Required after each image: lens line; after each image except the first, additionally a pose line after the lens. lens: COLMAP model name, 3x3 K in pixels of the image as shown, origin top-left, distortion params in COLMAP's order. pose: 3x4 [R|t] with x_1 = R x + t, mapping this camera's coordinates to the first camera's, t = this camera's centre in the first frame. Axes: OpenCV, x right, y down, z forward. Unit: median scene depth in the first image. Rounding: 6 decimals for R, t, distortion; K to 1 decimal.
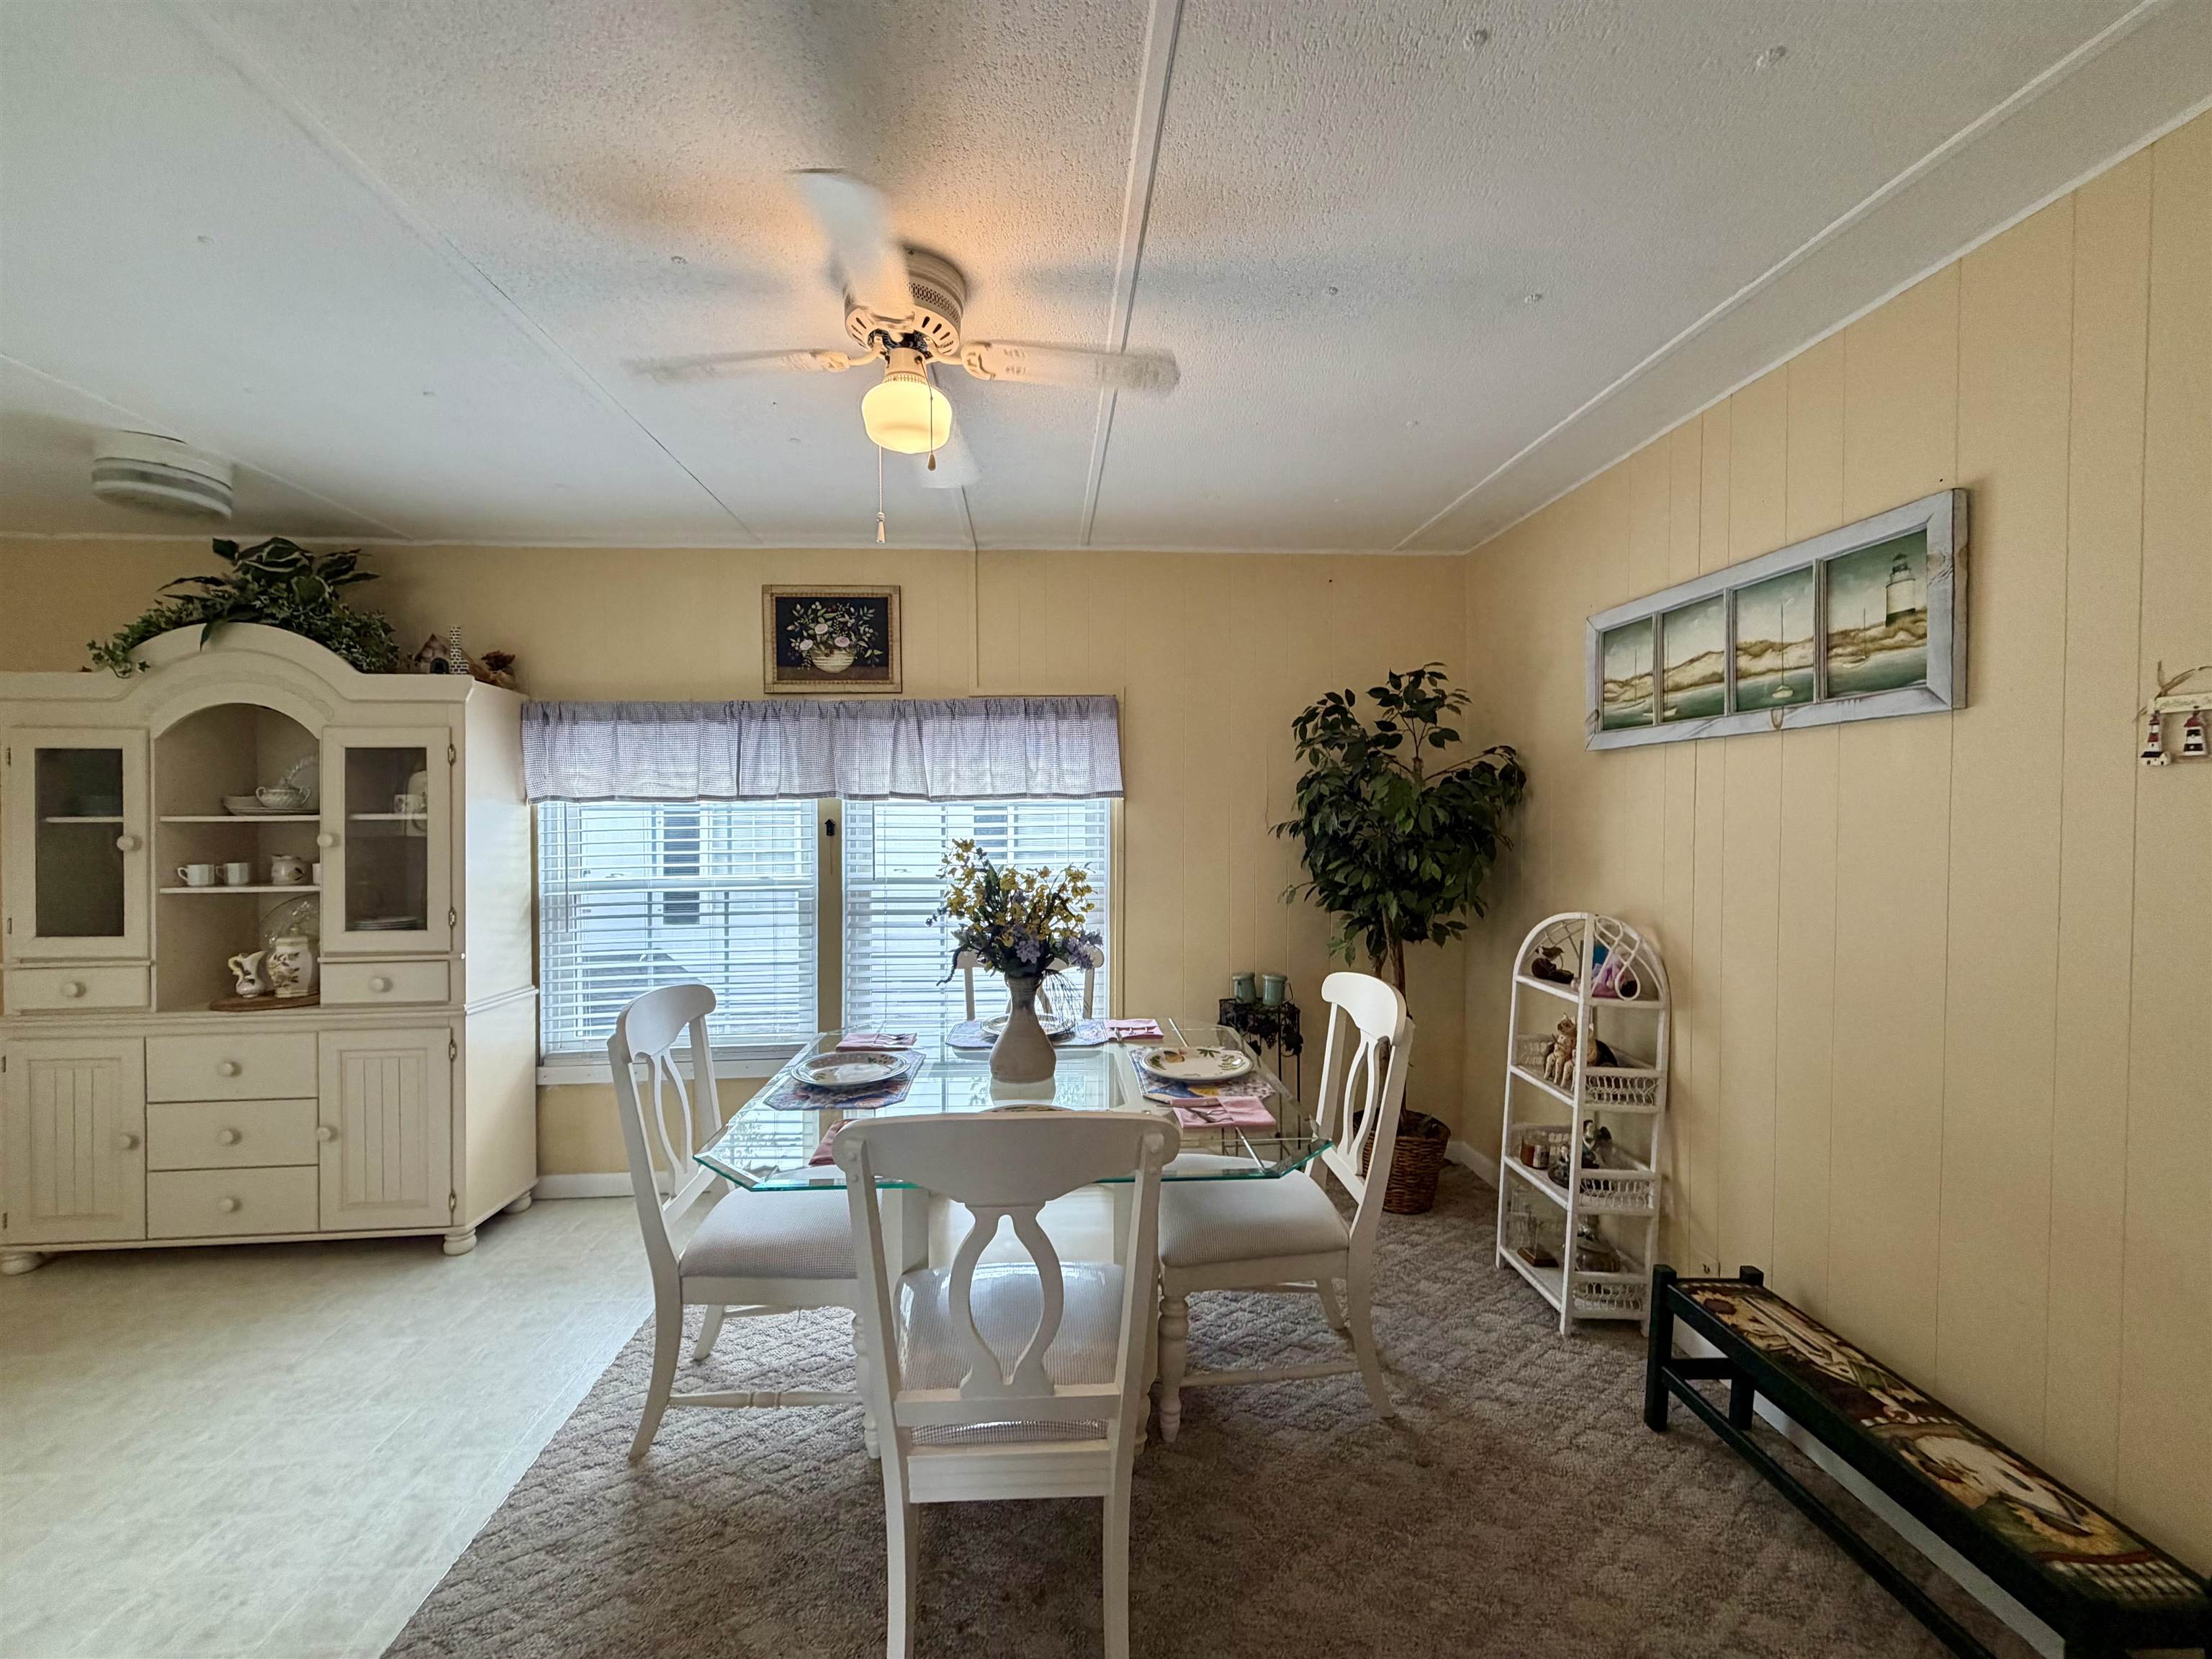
lens RADIAL K [[878.4, 0, 1101.6], [0, 878.4, 833.4], [0, 0, 1]] dist [0.001106, -0.000428]
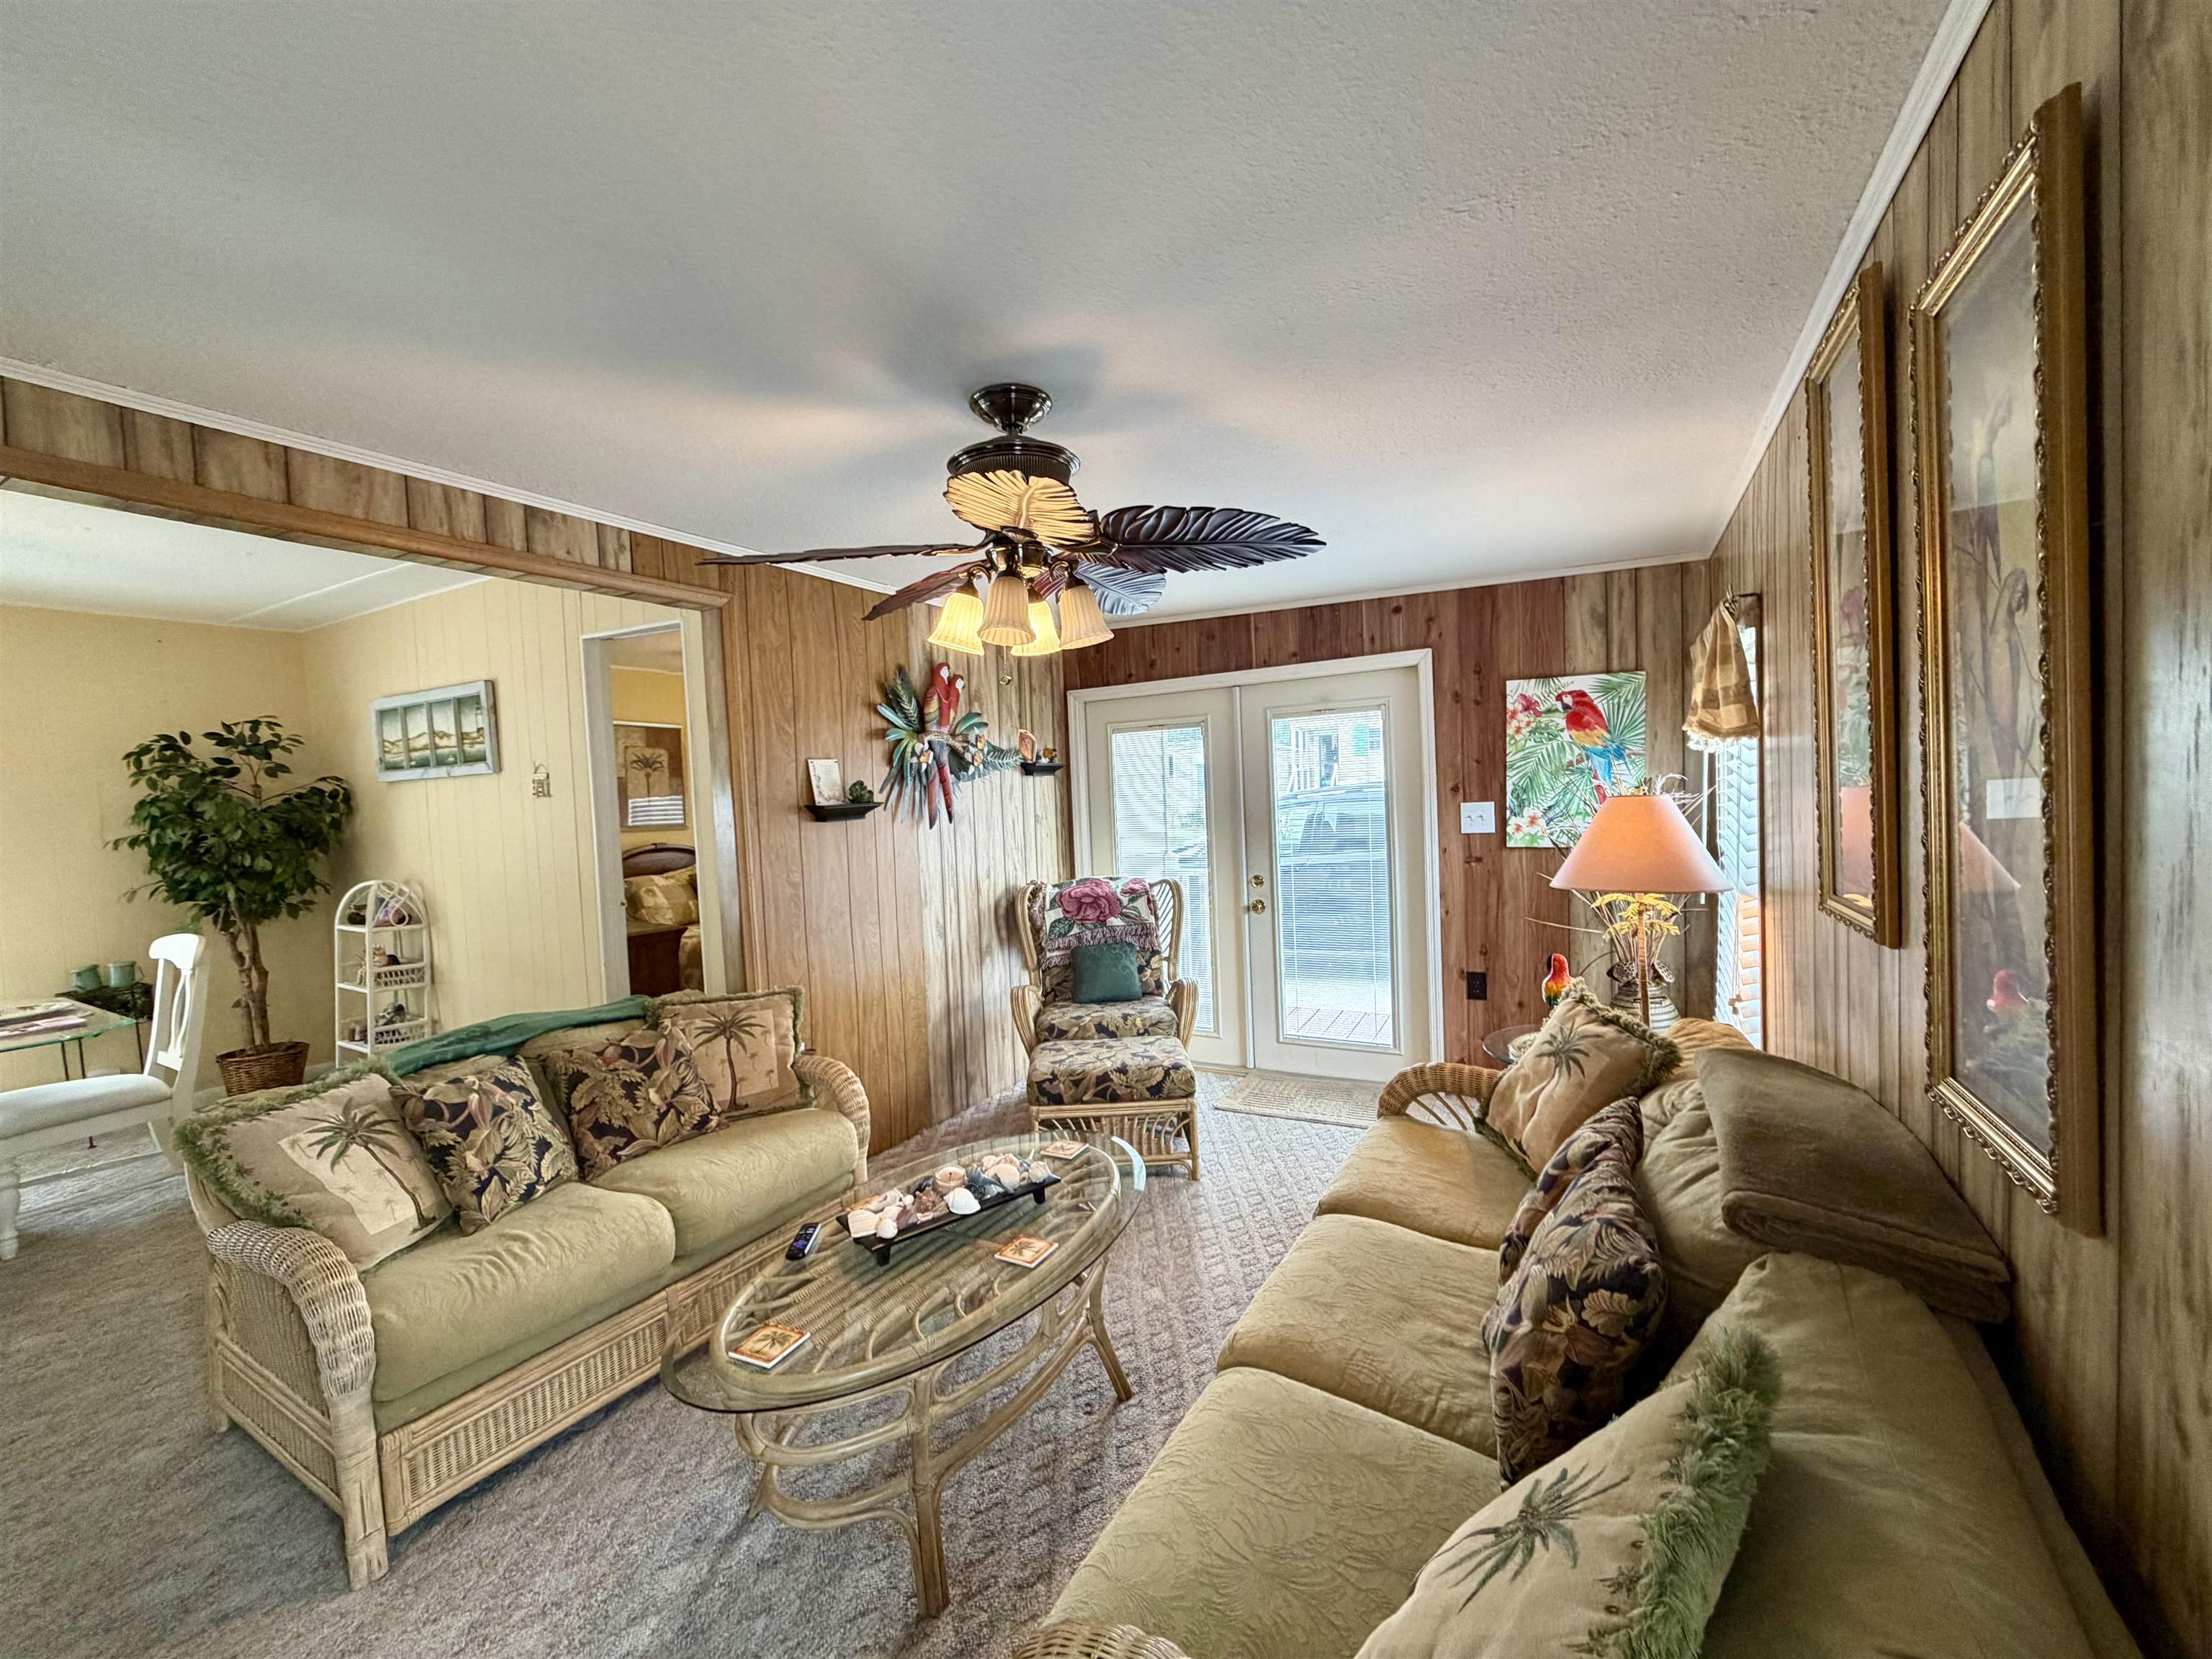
lens RADIAL K [[878.4, 0, 1101.6], [0, 878.4, 833.4], [0, 0, 1]] dist [0.001106, -0.000428]
pose [[0.554602, -0.063590, 0.829683, -0.057627], [0.056975, 0.997638, 0.038378, 0.013831], [-0.830163, 0.025987, 0.556915, -0.935200]]
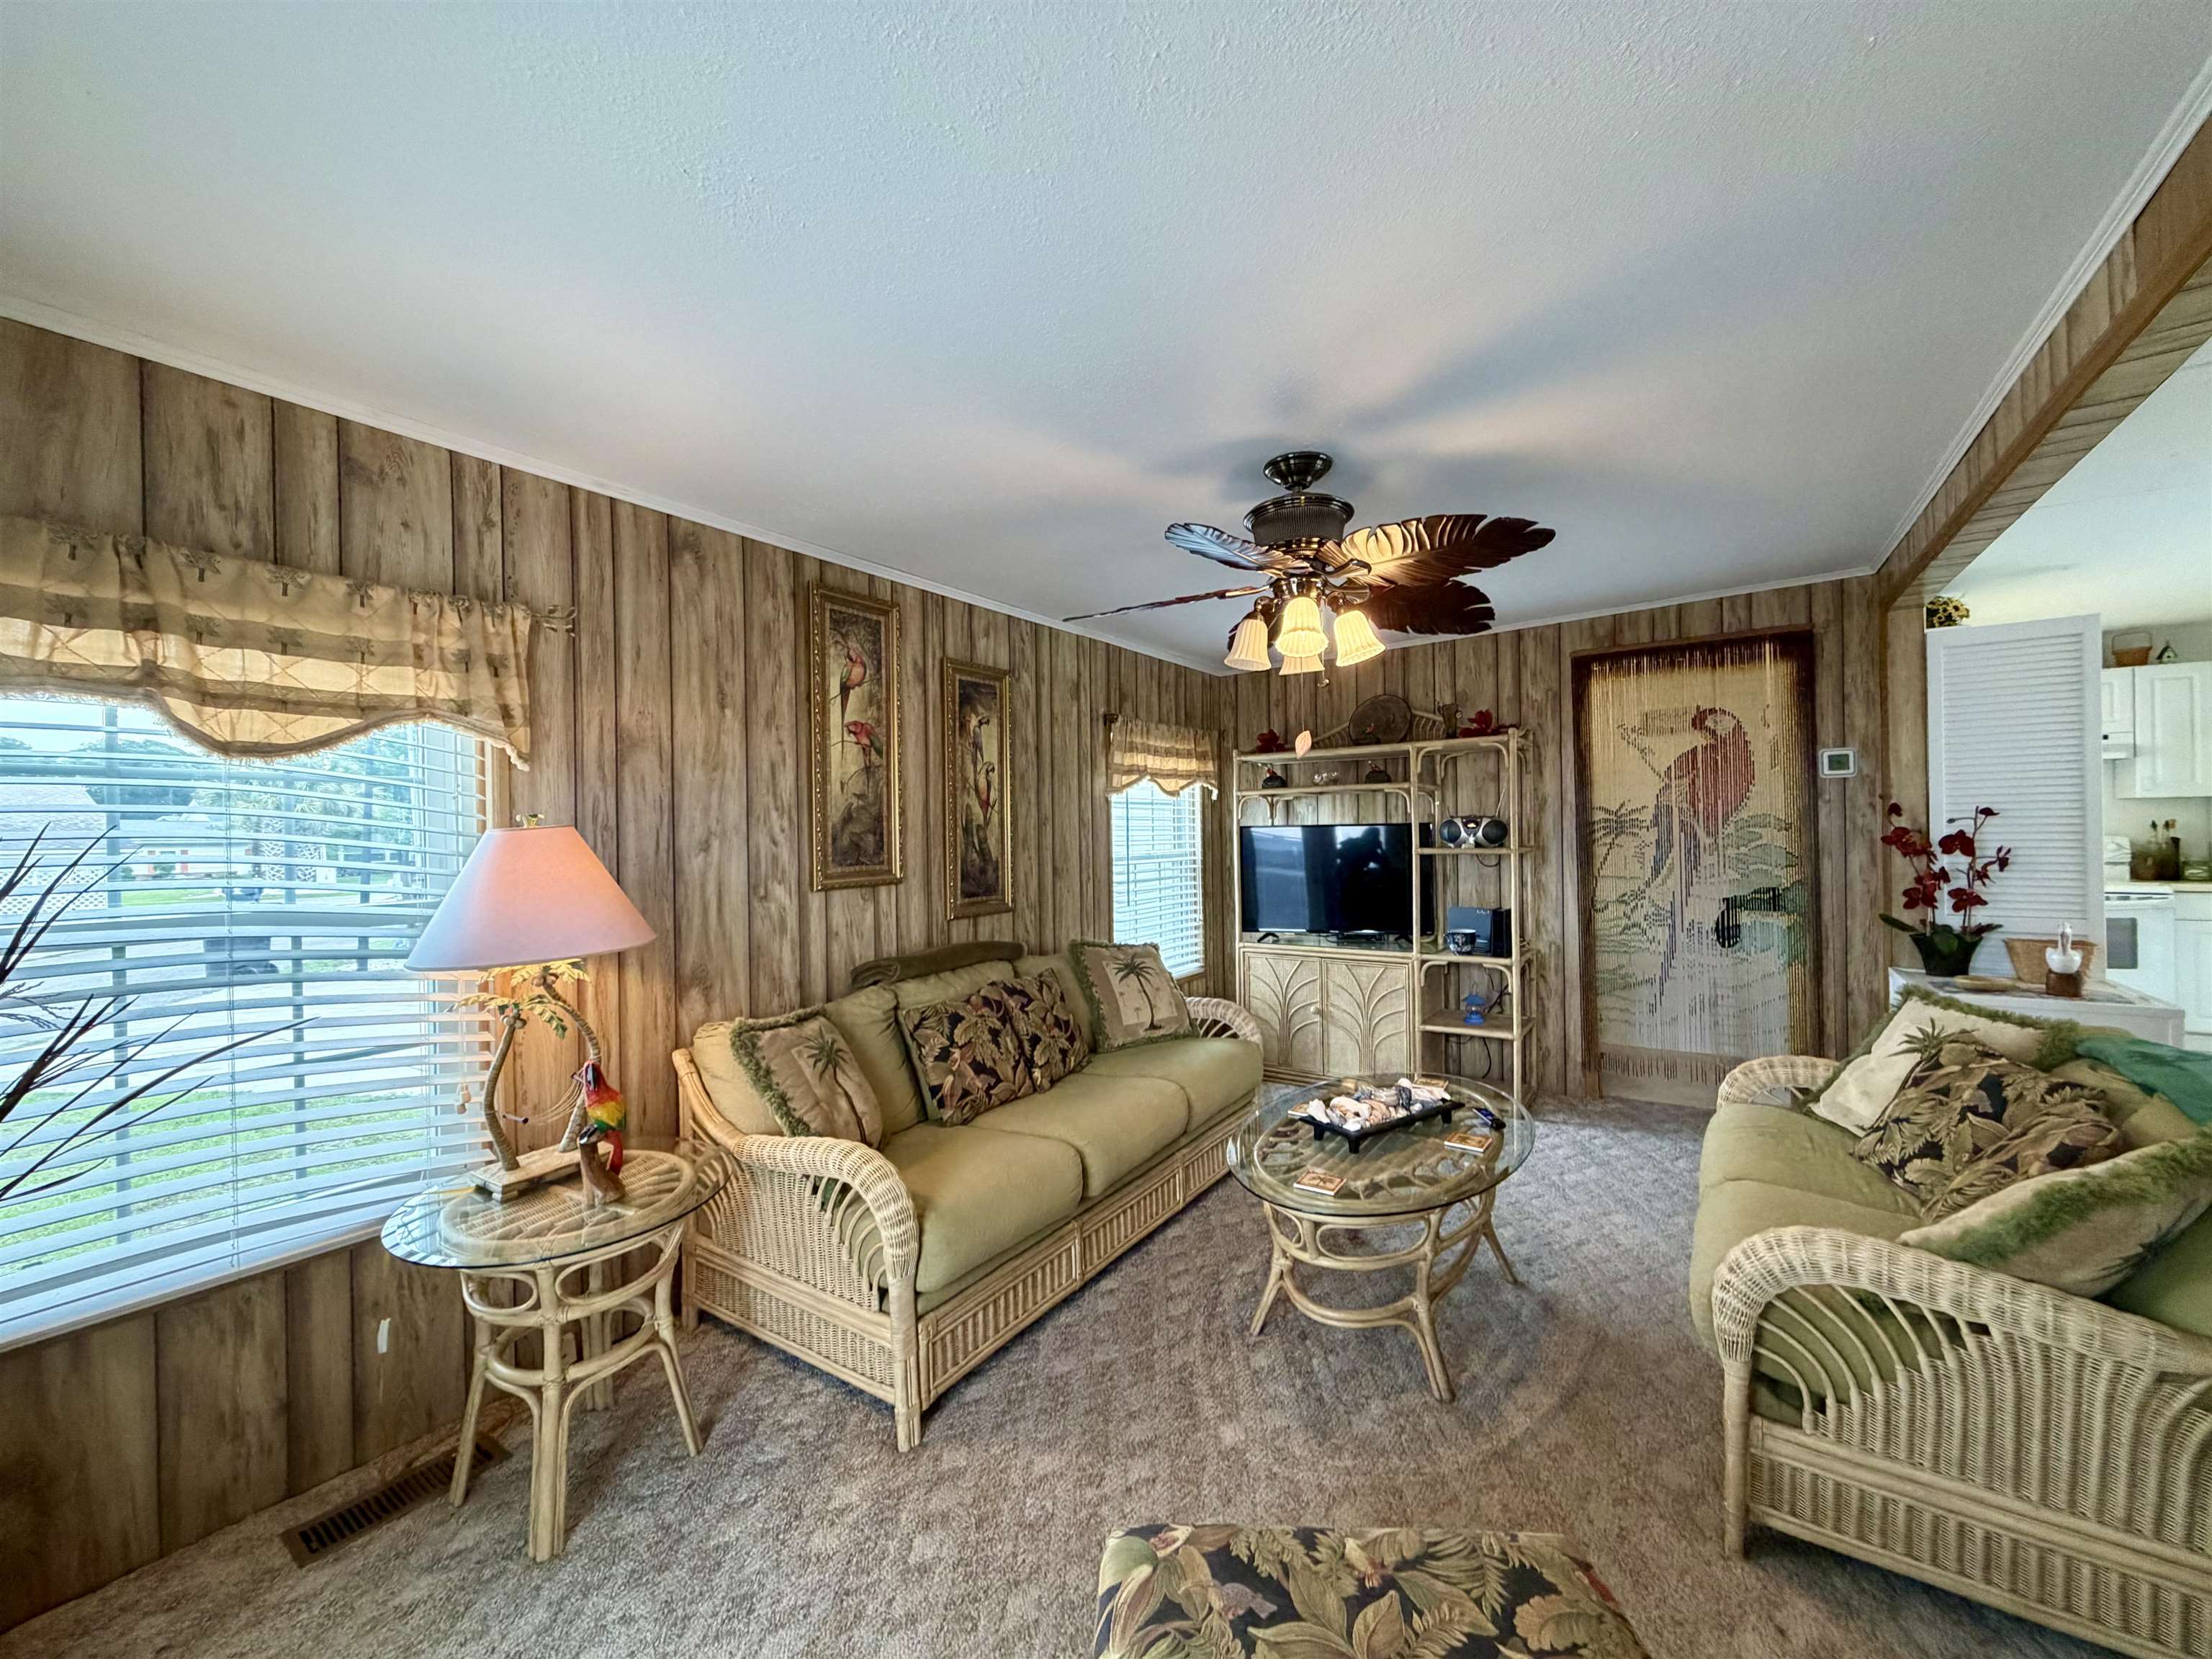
lens RADIAL K [[878.4, 0, 1101.6], [0, 878.4, 833.4], [0, 0, 1]] dist [0.001106, -0.000428]
pose [[-0.618257, 0.010874, -0.785901, 1.222516], [0.004462, 0.999937, 0.010326, 0.040735], [0.785964, 0.002878, -0.618266, -0.161019]]
